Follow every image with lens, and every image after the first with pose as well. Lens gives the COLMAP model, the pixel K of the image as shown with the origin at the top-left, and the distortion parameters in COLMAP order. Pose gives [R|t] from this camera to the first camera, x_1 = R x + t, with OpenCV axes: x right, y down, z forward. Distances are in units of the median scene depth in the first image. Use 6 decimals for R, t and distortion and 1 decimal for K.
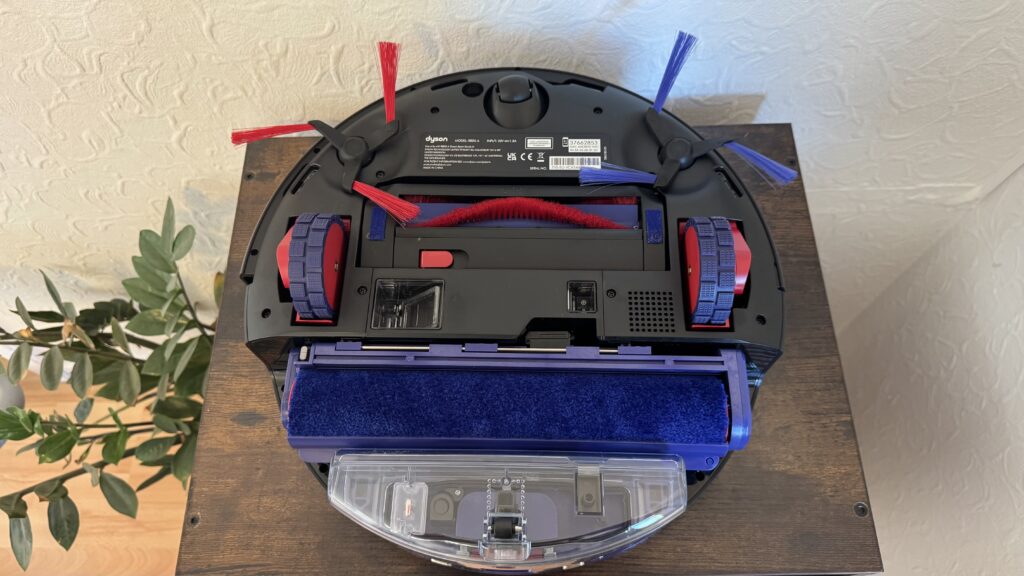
lens RADIAL K [[646.8, 0, 510.8], [0, 646.8, 280.5], [0, 0, 1]] dist [-0.016260, 0.001829]
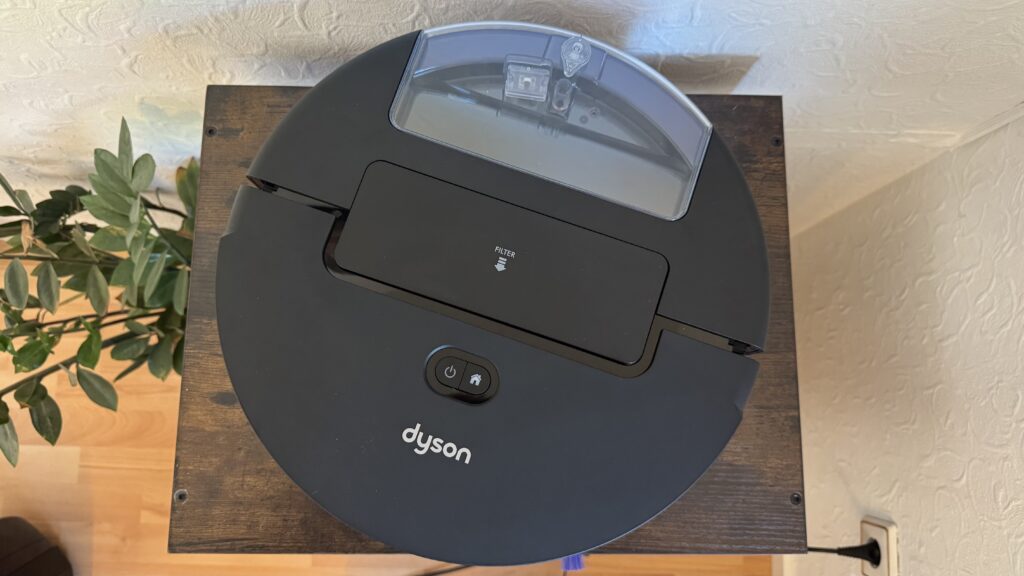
lens RADIAL K [[646.8, 0, 510.8], [0, 646.8, 280.5], [0, 0, 1]] dist [-0.016260, 0.001829]
pose [[0.998352, 0.029599, 0.049172, -0.008072], [-0.039982, 0.973336, 0.225871, -0.165803], [-0.041175, -0.227464, 0.972915, 0.016259]]
